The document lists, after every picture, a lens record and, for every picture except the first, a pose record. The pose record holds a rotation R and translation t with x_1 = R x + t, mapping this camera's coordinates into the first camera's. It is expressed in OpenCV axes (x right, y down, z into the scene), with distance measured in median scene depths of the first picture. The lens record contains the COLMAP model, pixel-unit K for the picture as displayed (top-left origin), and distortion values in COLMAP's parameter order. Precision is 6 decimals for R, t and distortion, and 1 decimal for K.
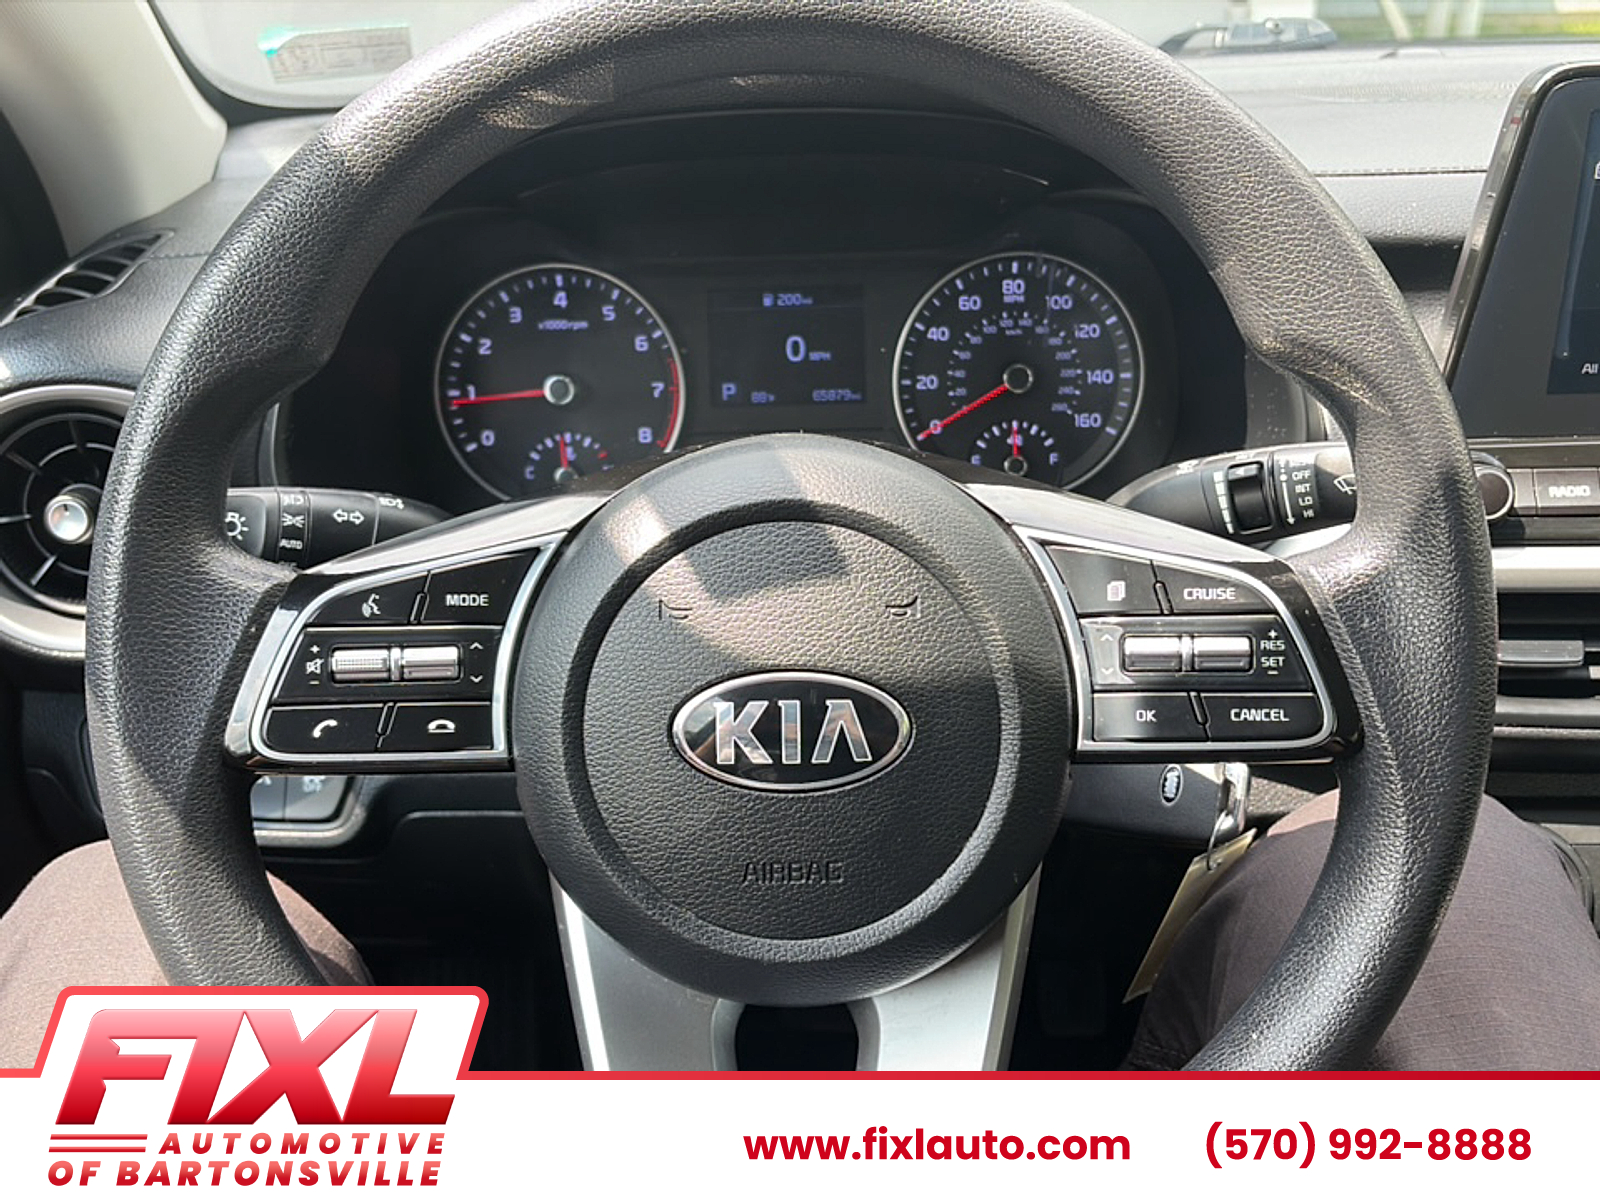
lens RADIAL K [[1650.0, 0, 785.7], [0, 1650.0, 626.1], [0, 0, 1]] dist [0.084617, 0.000000]
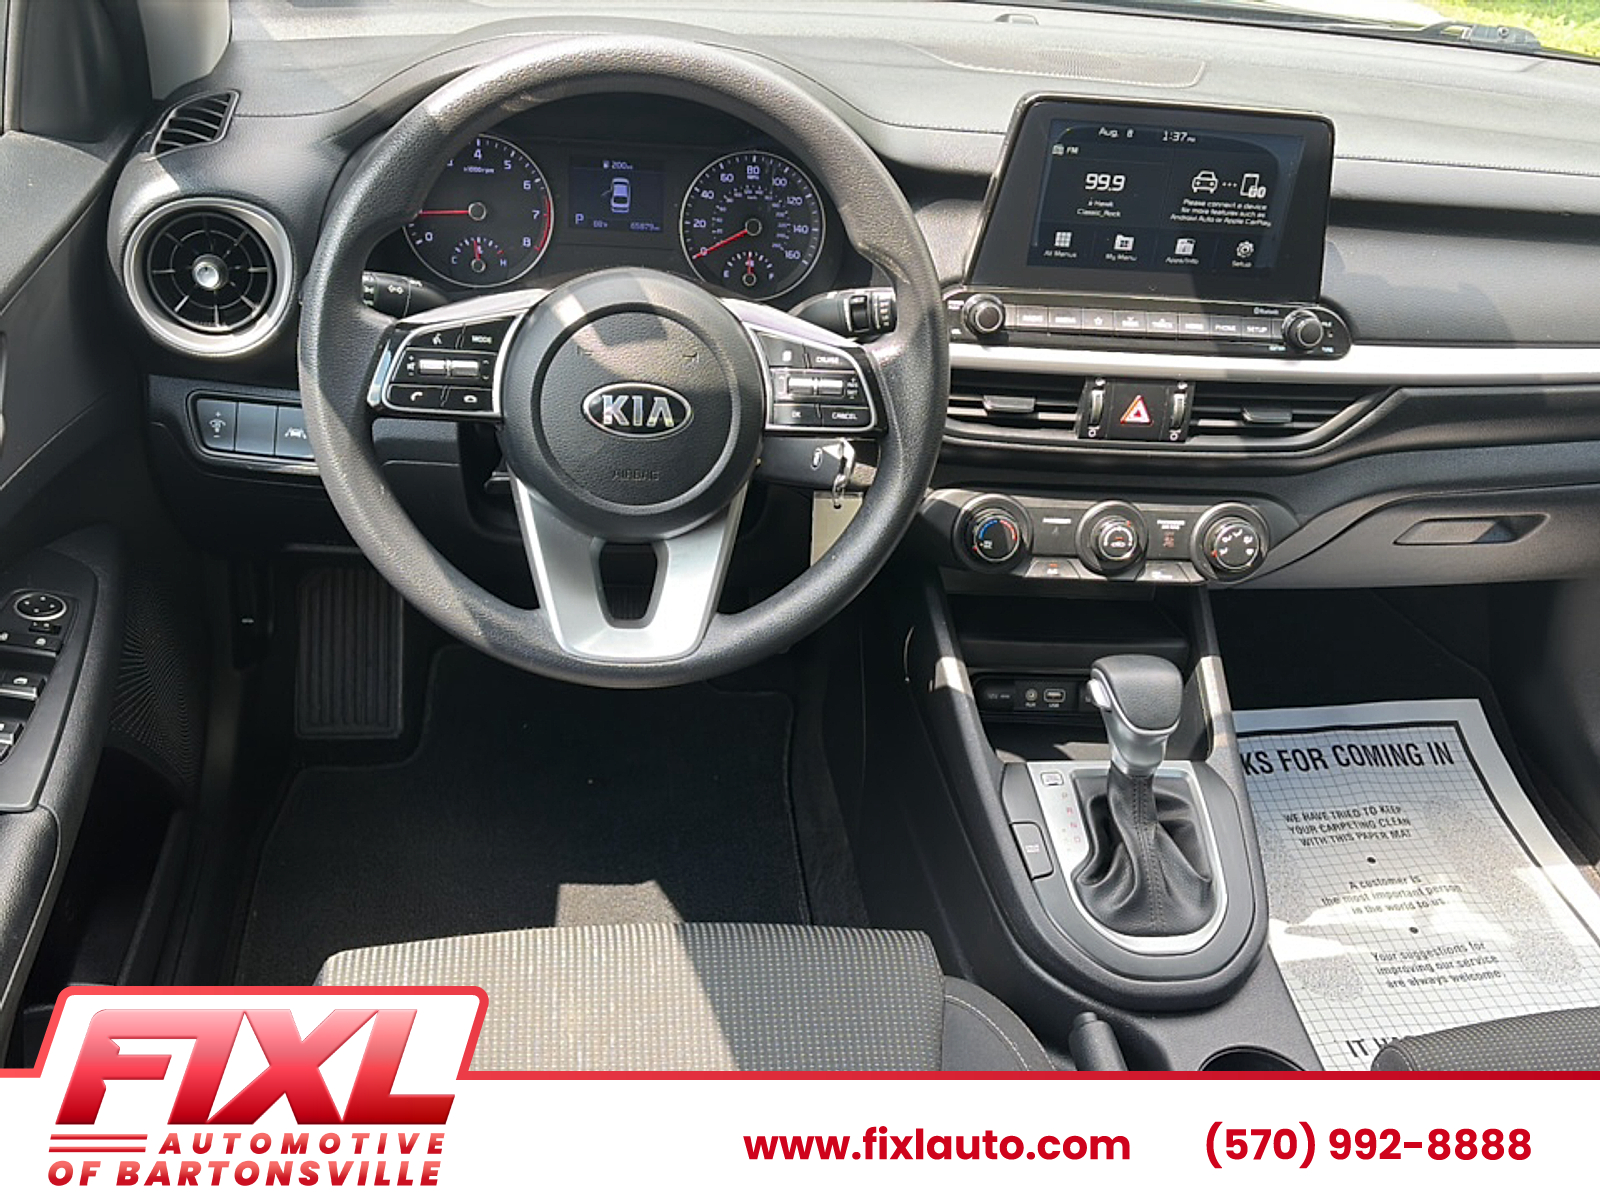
lens RADIAL K [[1650.0, 0, 820.6], [0, 1650.0, 653.2], [0, 0, 1]] dist [0.084617, 0.000000]
pose [[0.982873, 0.030704, 0.181706, -0.143365], [-0.059012, 0.986539, 0.152504, 0.030643], [-0.174577, -0.160615, 0.971455, -1.207369]]
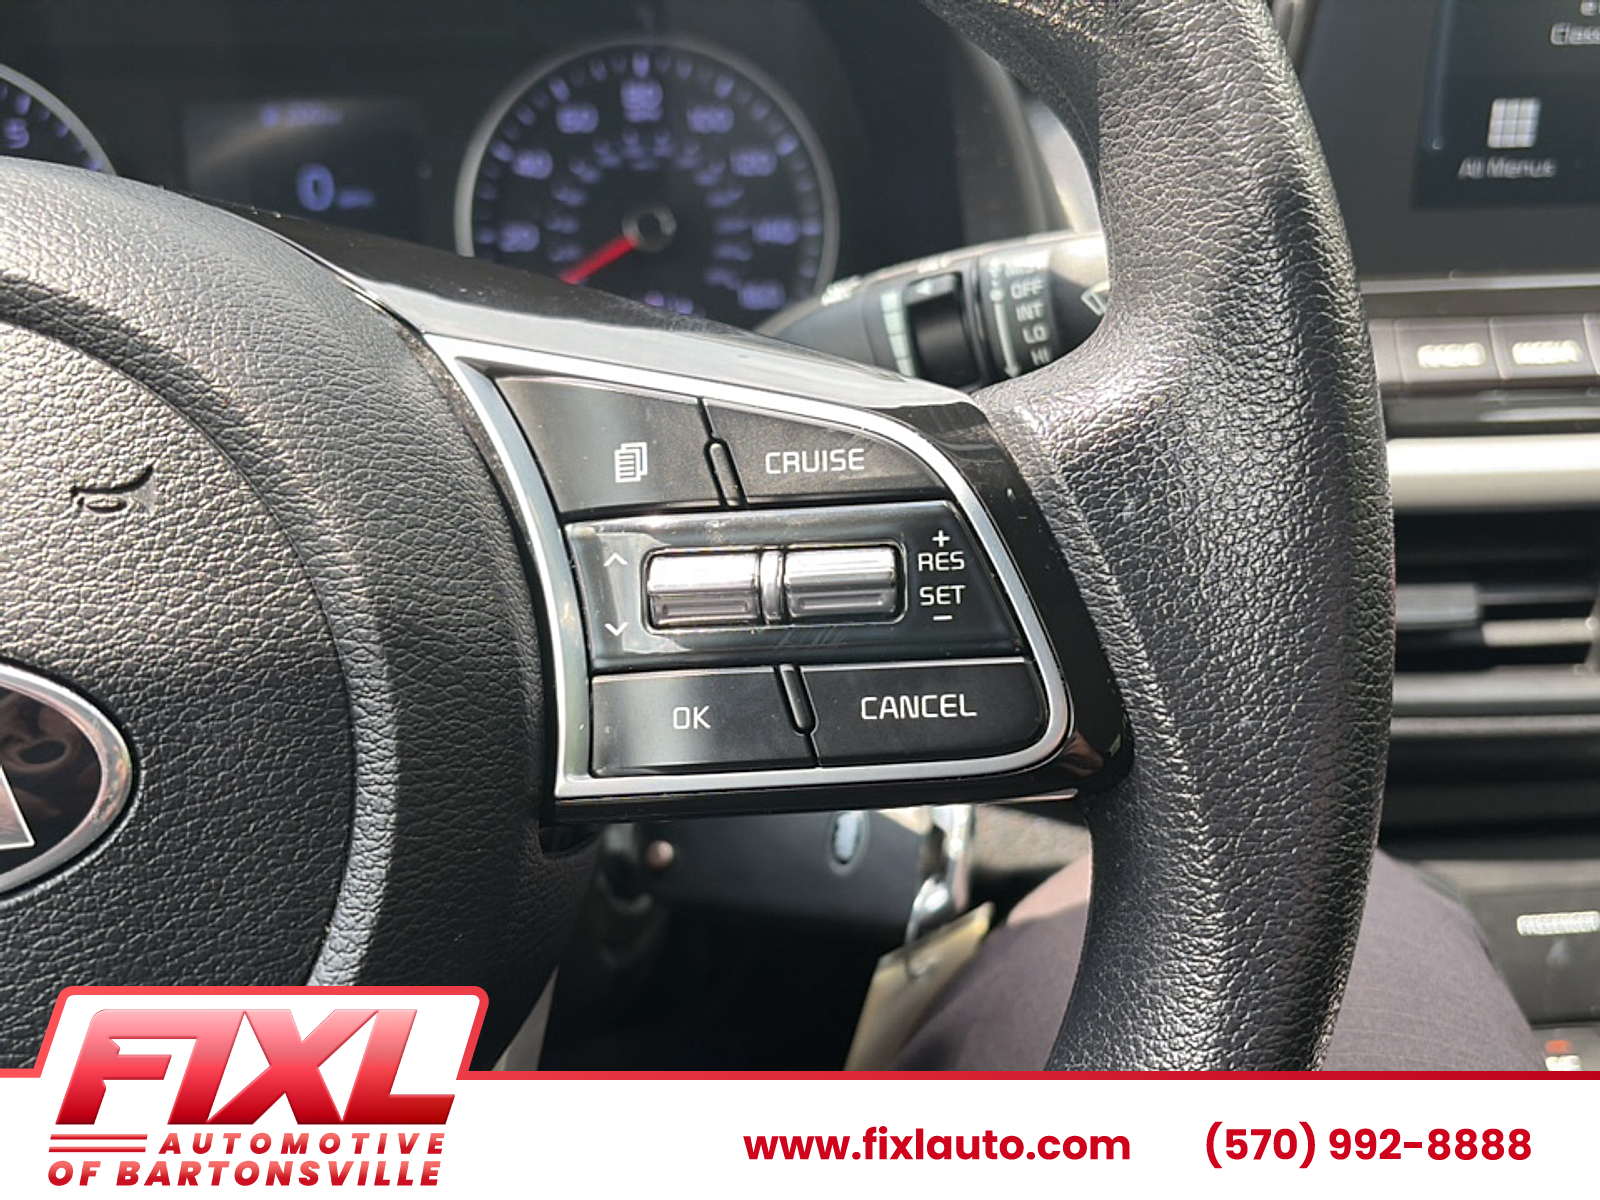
lens RADIAL K [[1650.0, 0, 763.3], [0, 1650.0, 609.0], [0, 0, 1]] dist [0.084617, 0.000000]
pose [[0.995629, -0.029148, 0.088734, 0.197130], [0.030976, 0.999334, -0.019292, 0.032556], [-0.088113, 0.021956, 0.995869, 0.526568]]
